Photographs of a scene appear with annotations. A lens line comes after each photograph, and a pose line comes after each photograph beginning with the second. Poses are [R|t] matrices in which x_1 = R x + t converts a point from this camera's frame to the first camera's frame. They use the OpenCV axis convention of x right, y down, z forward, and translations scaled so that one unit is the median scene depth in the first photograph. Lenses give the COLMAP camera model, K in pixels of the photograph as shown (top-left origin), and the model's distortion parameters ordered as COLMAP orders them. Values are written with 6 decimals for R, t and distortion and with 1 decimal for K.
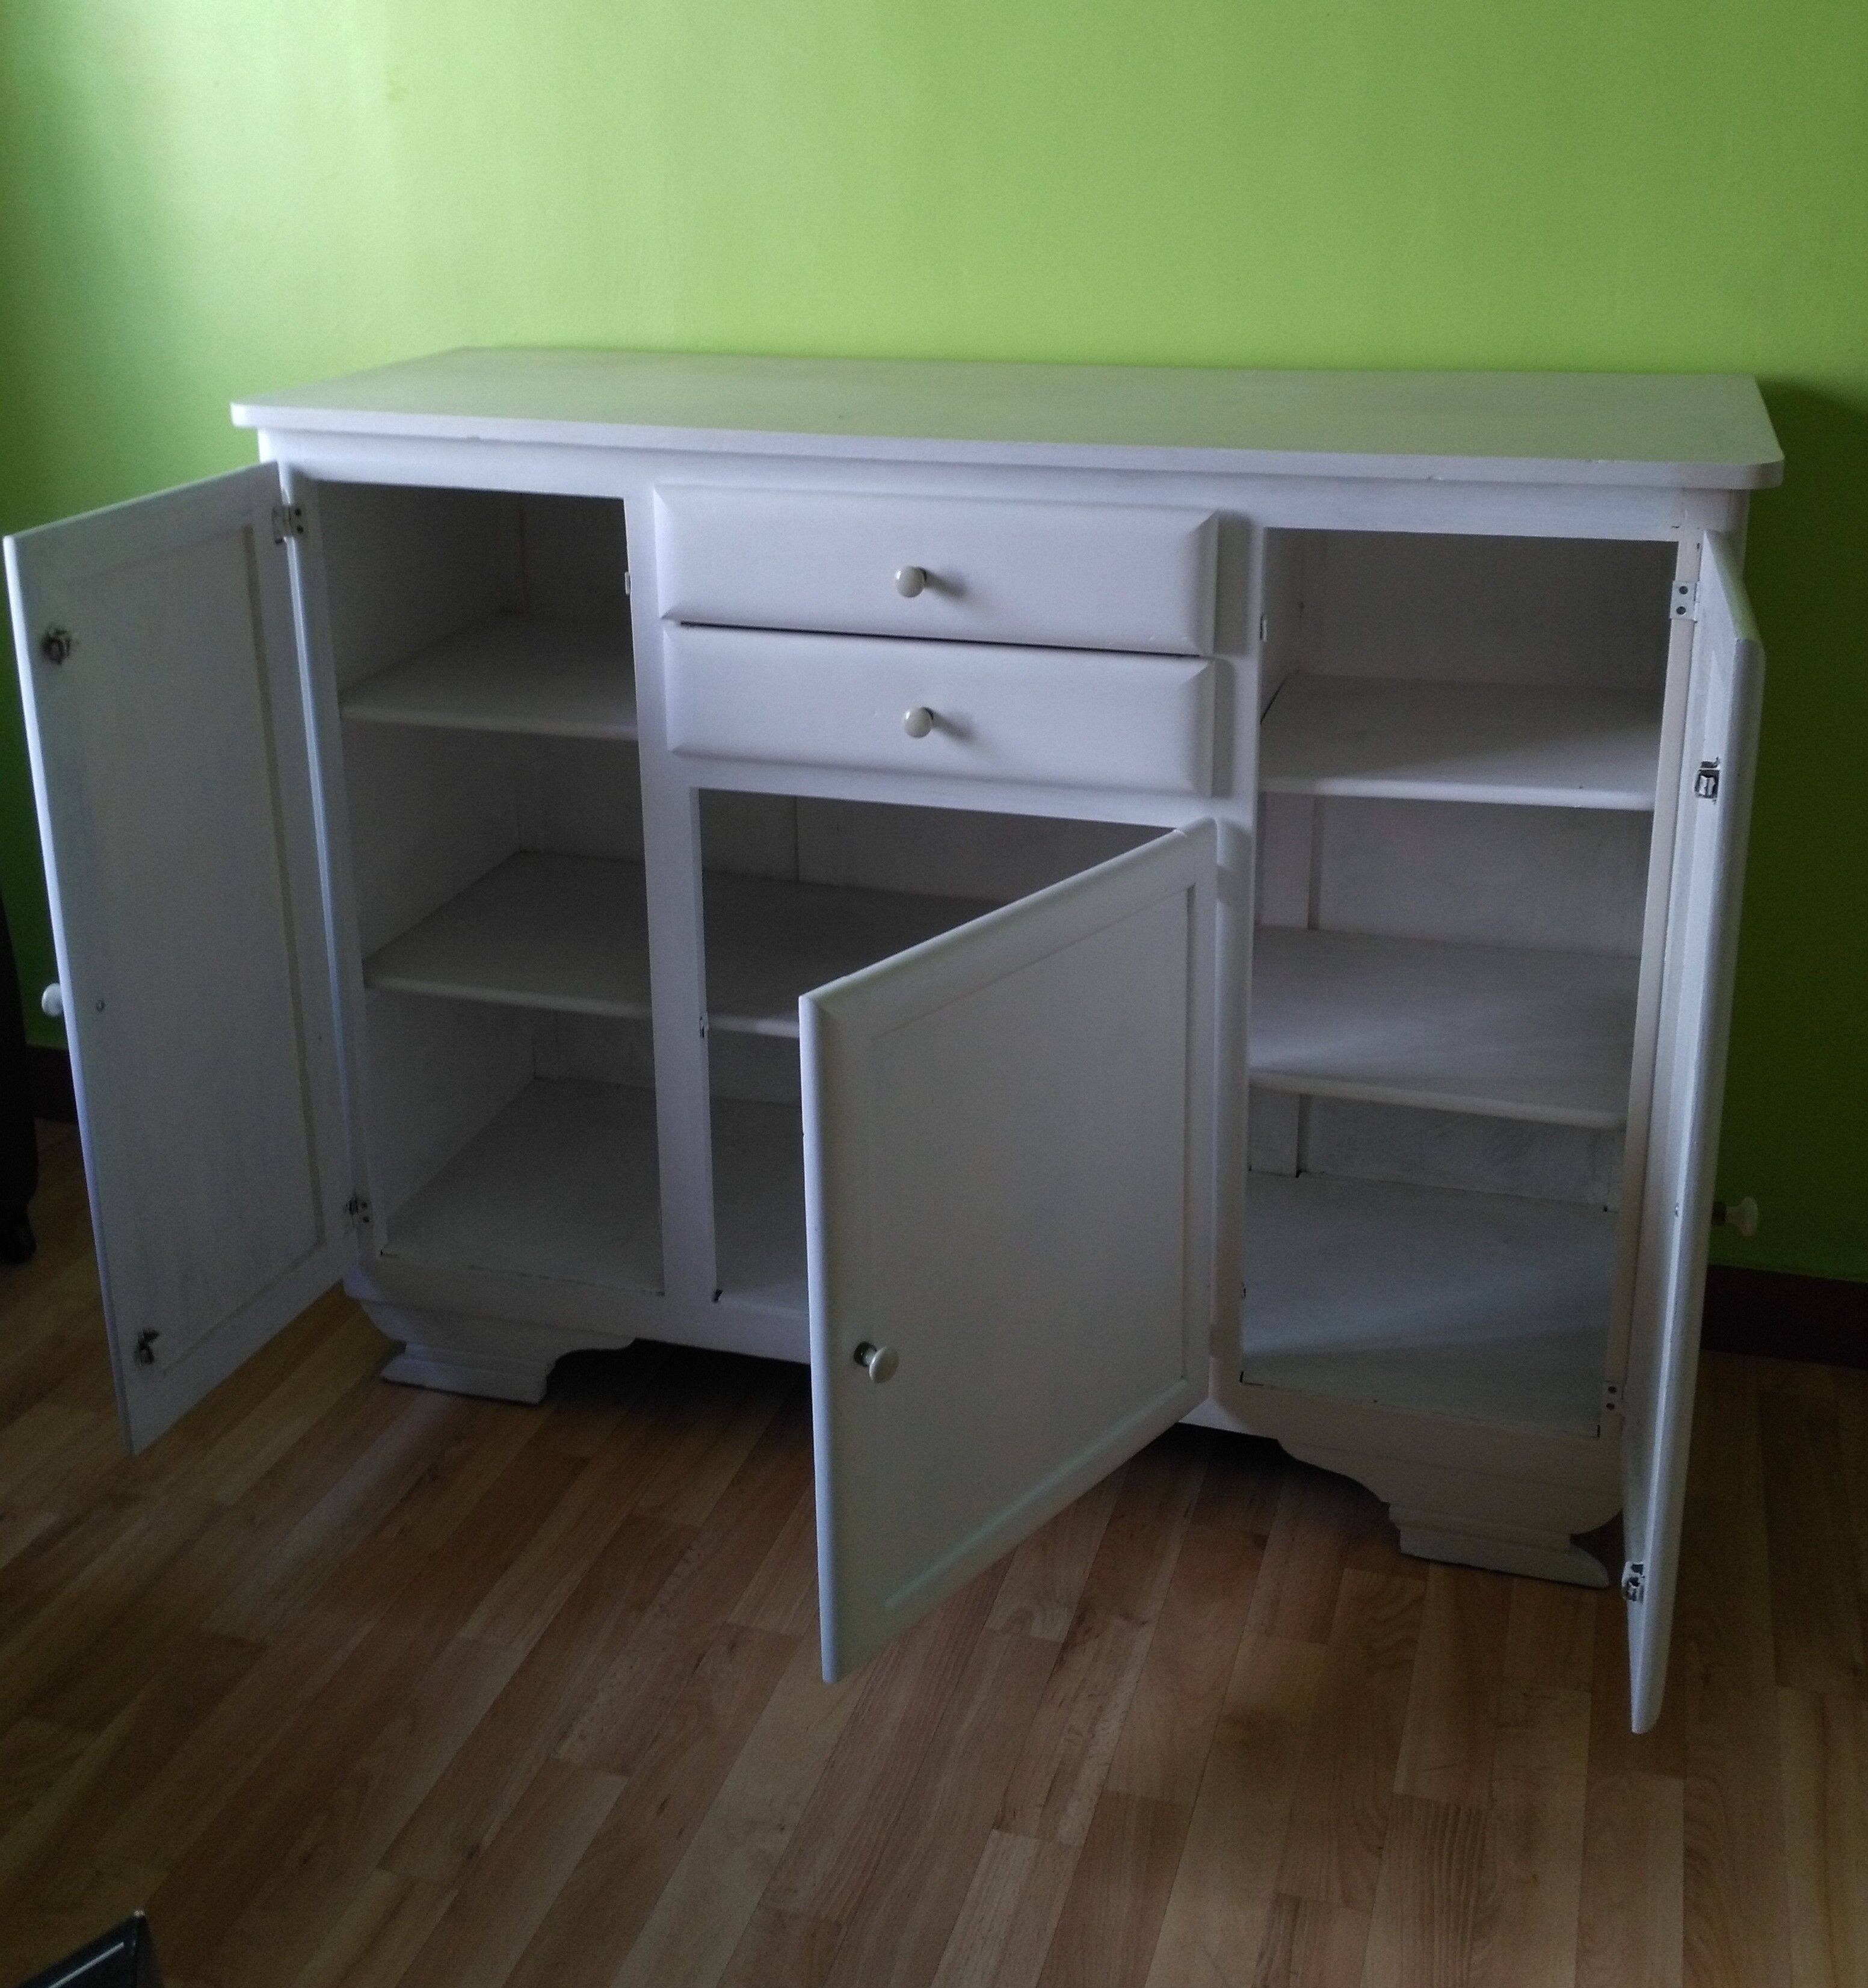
lens RADIAL K [[2304.3, 0, 931.2], [0, 2304.3, 773.3], [0, 0, 1]] dist [0.102615, -0.210628]
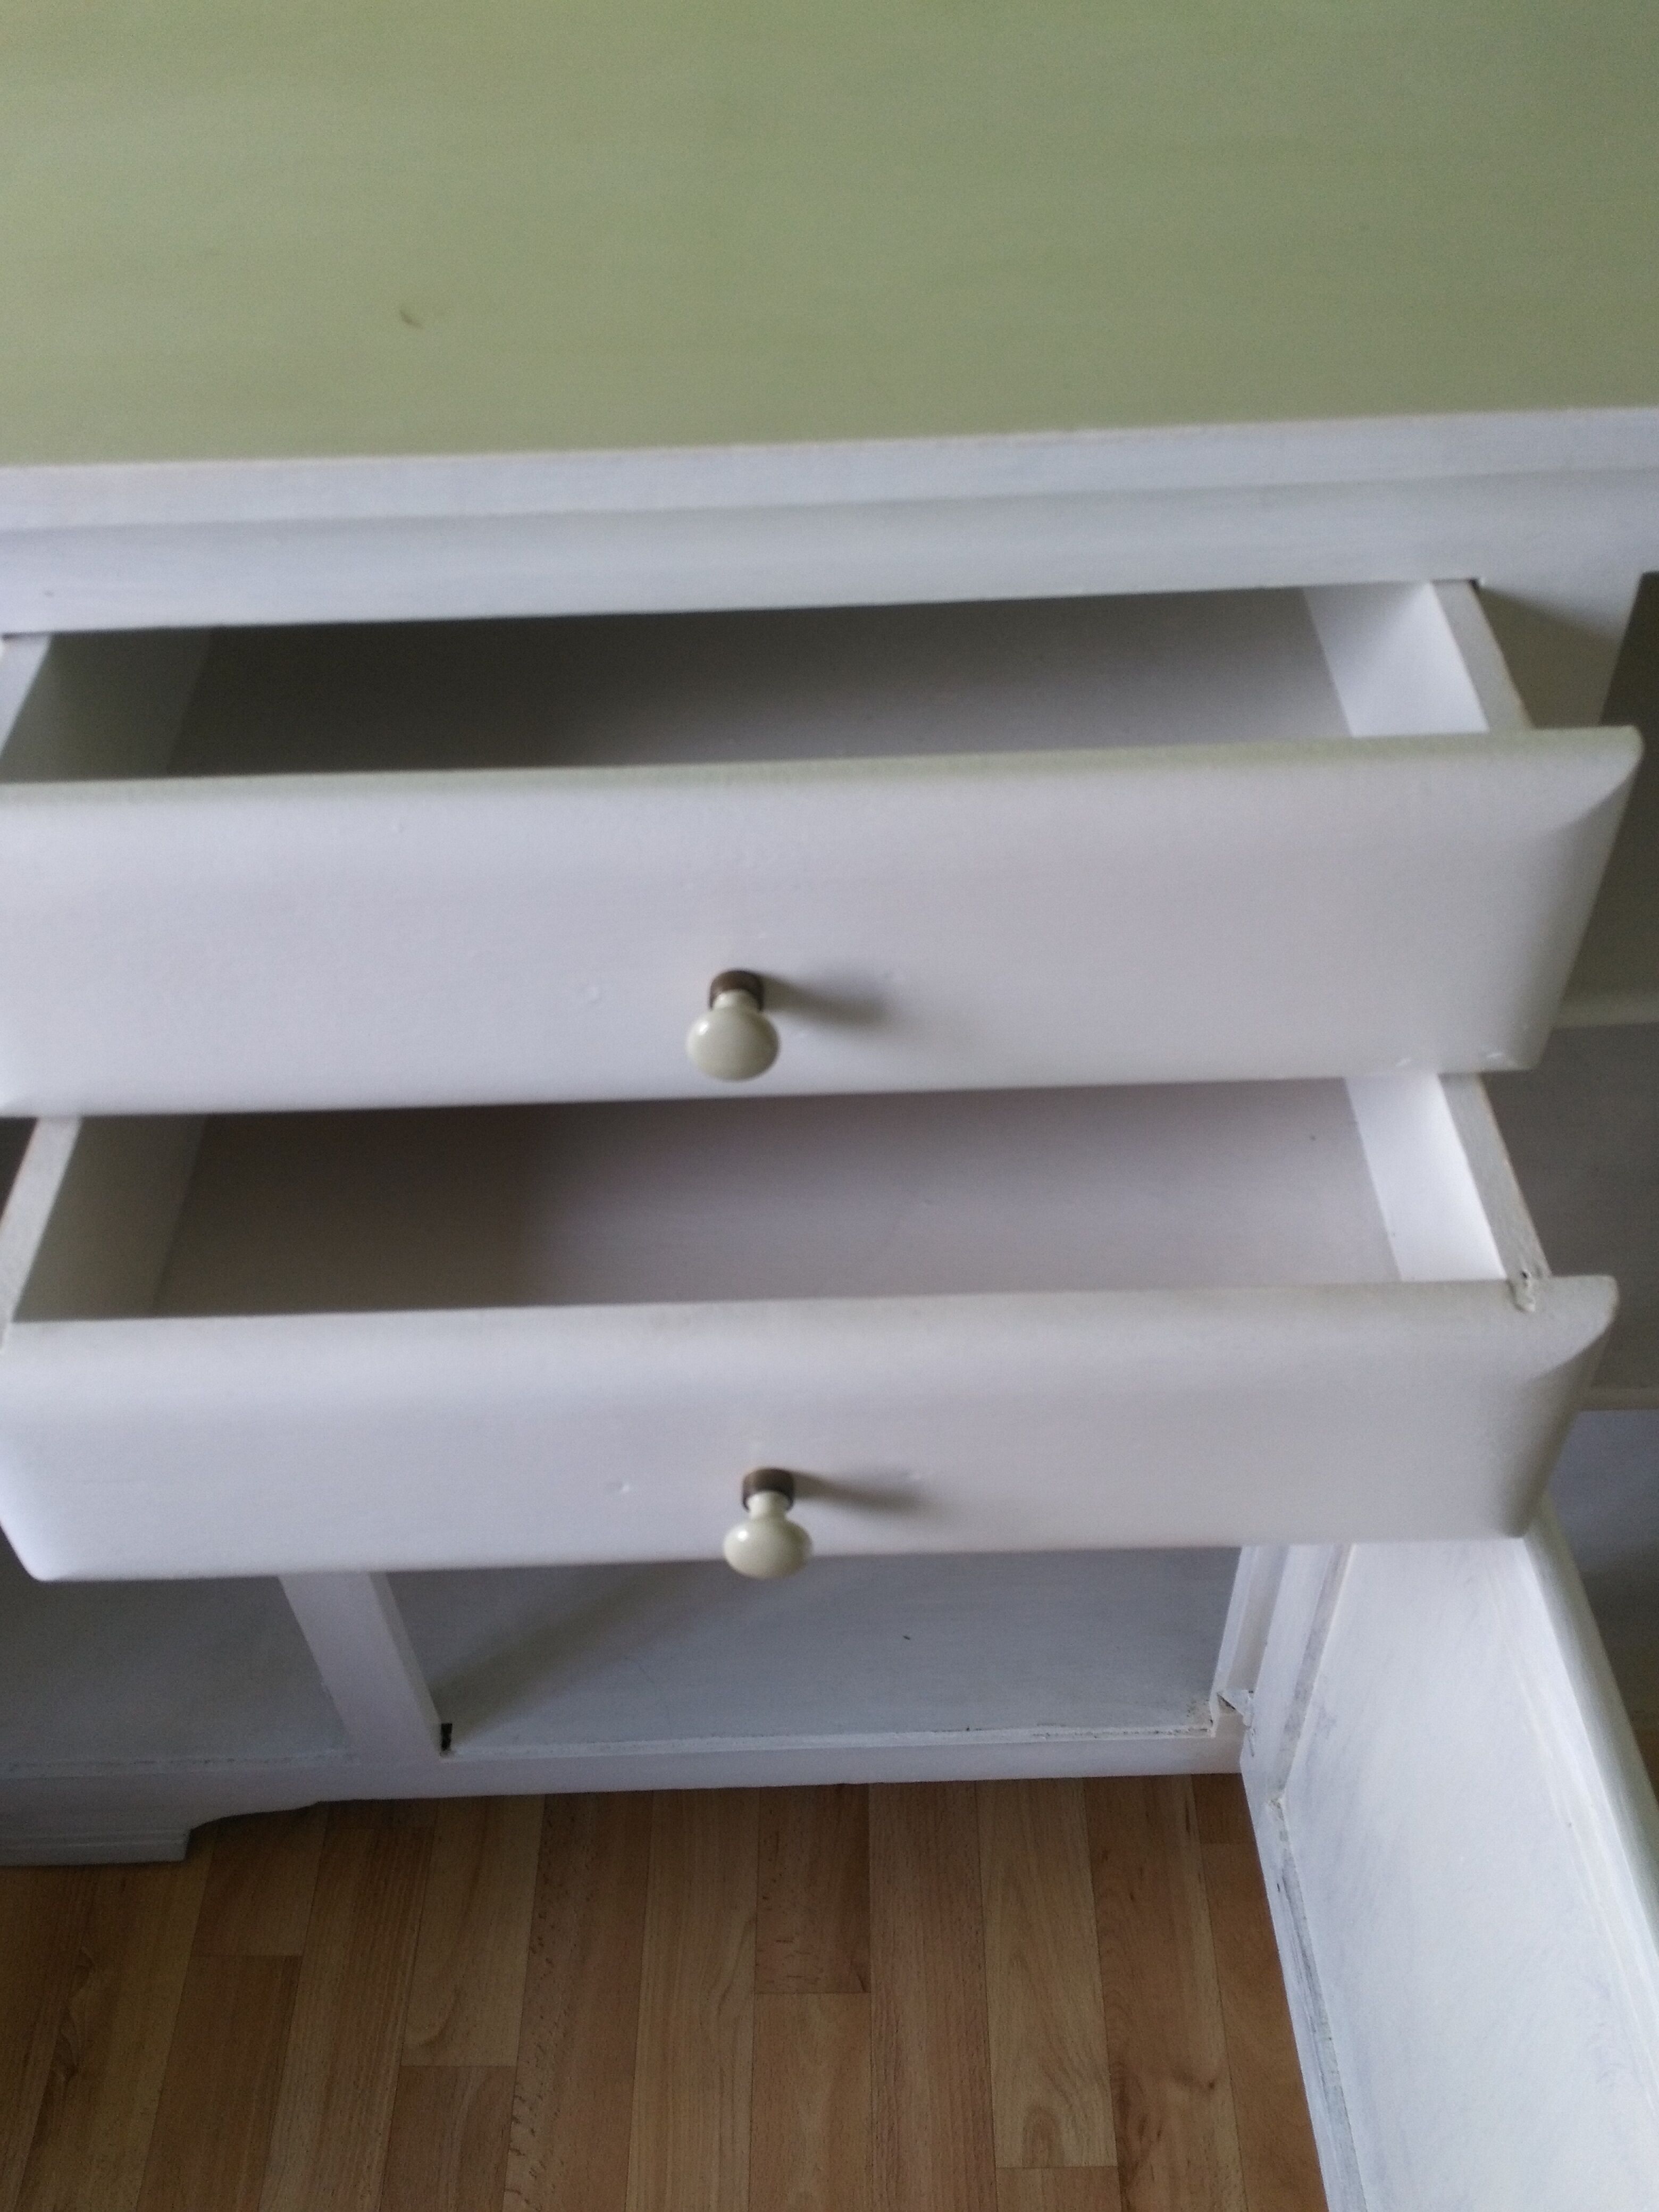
lens RADIAL K [[2006.4, 0, 829.5], [0, 2006.4, 1106.0], [0, 0, 1]] dist [-0.006886, -0.005334]
pose [[0.953959, -0.230984, 0.191332, -0.063323], [0.109992, 0.862879, 0.493296, -0.190977], [-0.279039, -0.449539, 0.848559, 0.649171]]
